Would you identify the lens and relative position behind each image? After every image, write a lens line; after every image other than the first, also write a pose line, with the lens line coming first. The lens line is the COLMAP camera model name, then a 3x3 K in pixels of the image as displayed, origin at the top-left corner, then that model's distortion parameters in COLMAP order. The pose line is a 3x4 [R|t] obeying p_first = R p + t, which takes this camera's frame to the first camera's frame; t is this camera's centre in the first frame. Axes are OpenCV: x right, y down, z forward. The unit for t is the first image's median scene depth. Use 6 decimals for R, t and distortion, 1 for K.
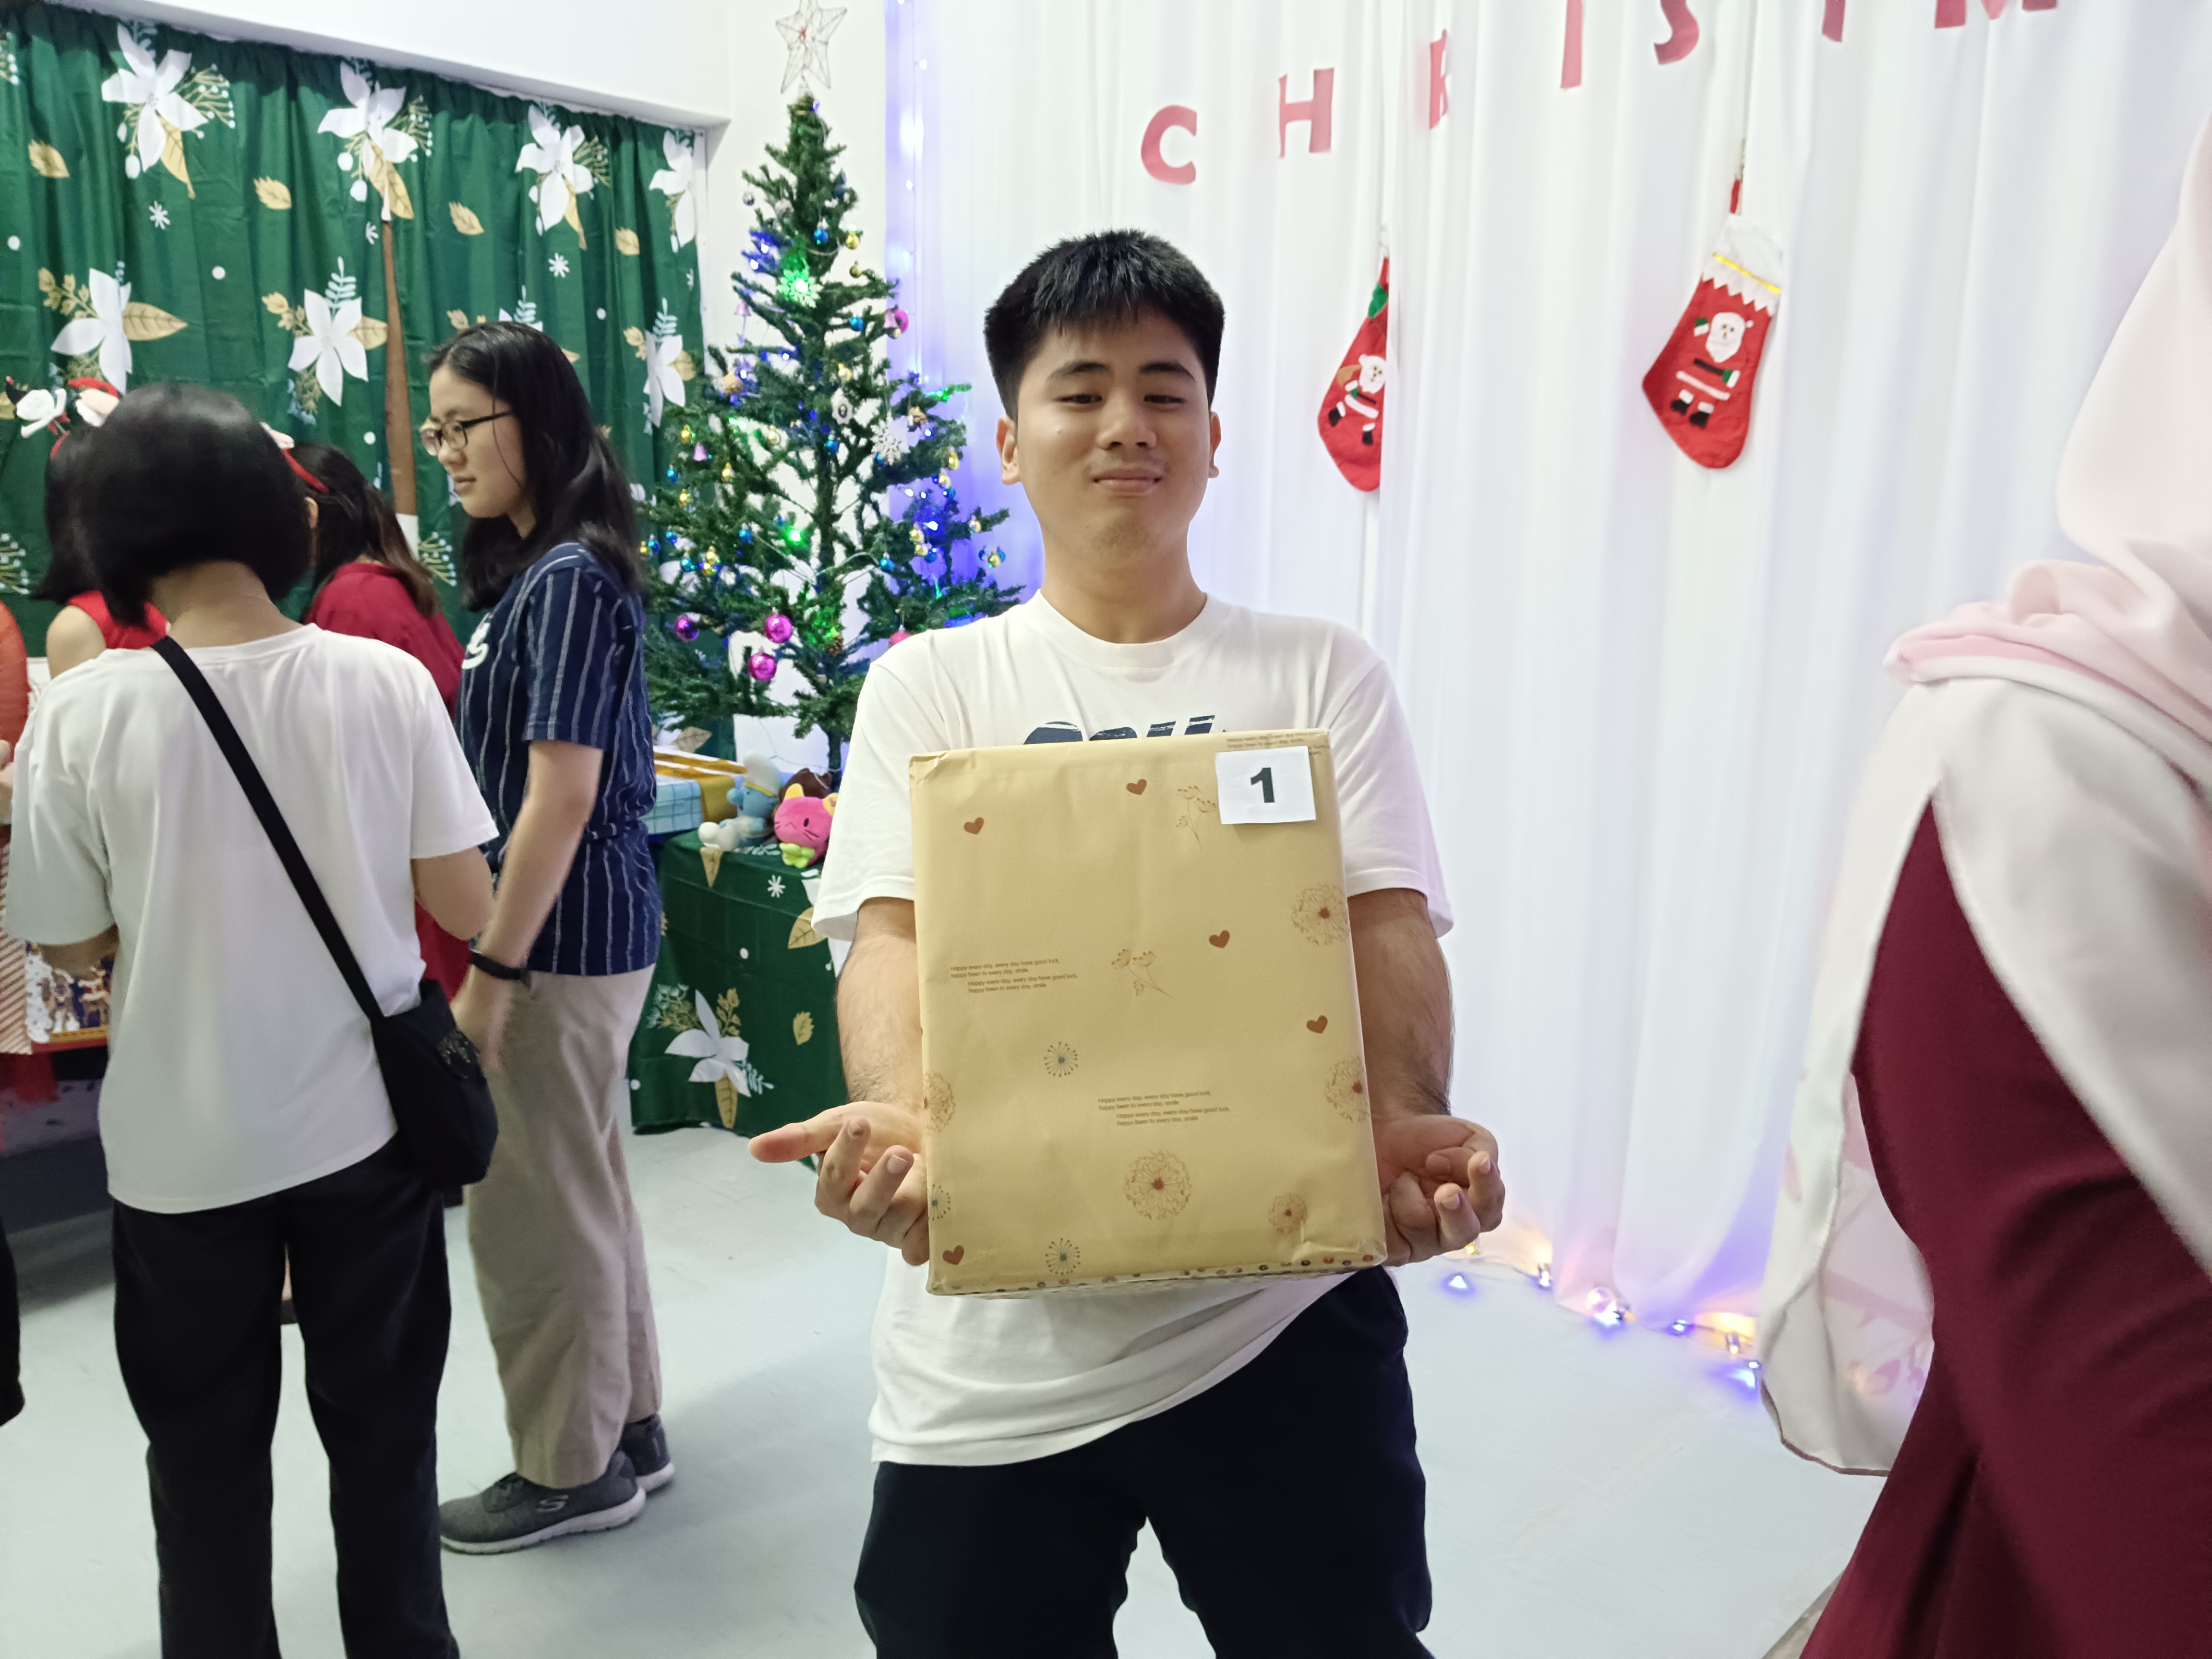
lens RADIAL K [[1709.0, 0, 1079.3], [0, 1709.0, 828.0], [0, 0, 1]] dist [0.060791, -0.103767]
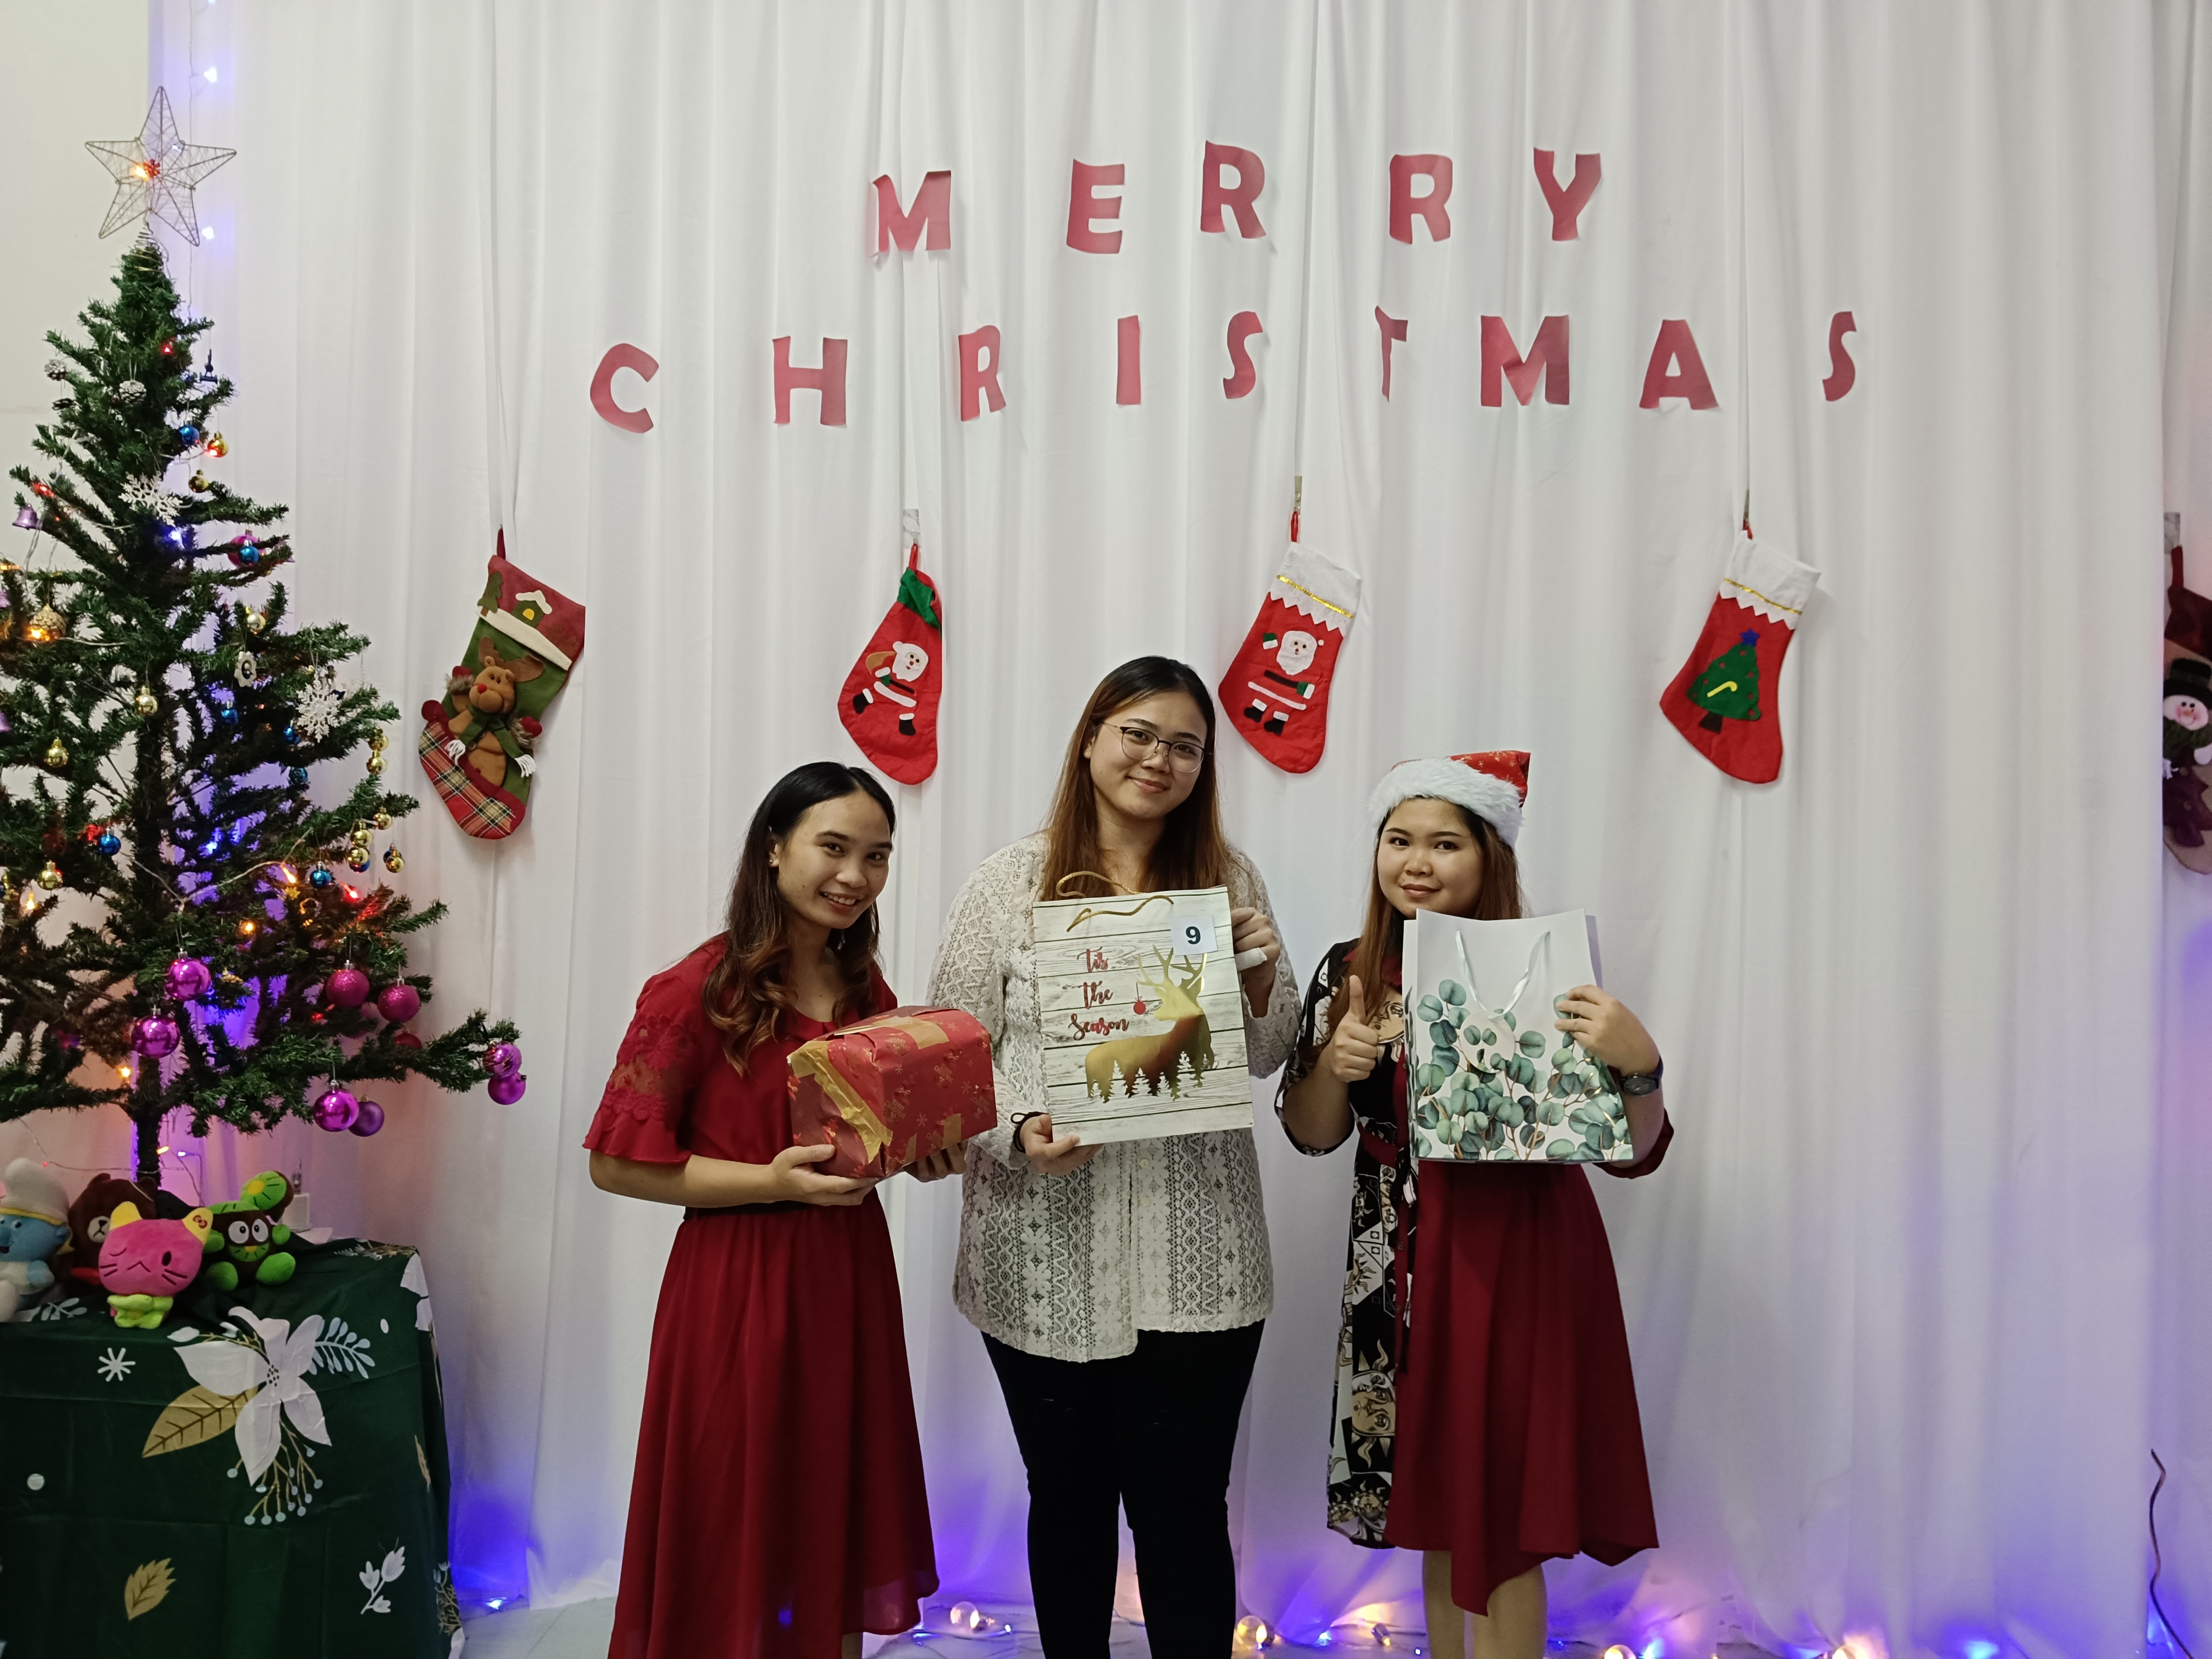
lens RADIAL K [[1709.0, 0, 1111.8], [0, 1709.0, 824.5], [0, 0, 1]] dist [0.060791, -0.103767]
pose [[0.768887, -0.011495, 0.639281, -0.308554], [0.106154, 0.988257, -0.109905, -0.058773], [-0.630511, 0.152367, 0.761079, 0.220316]]
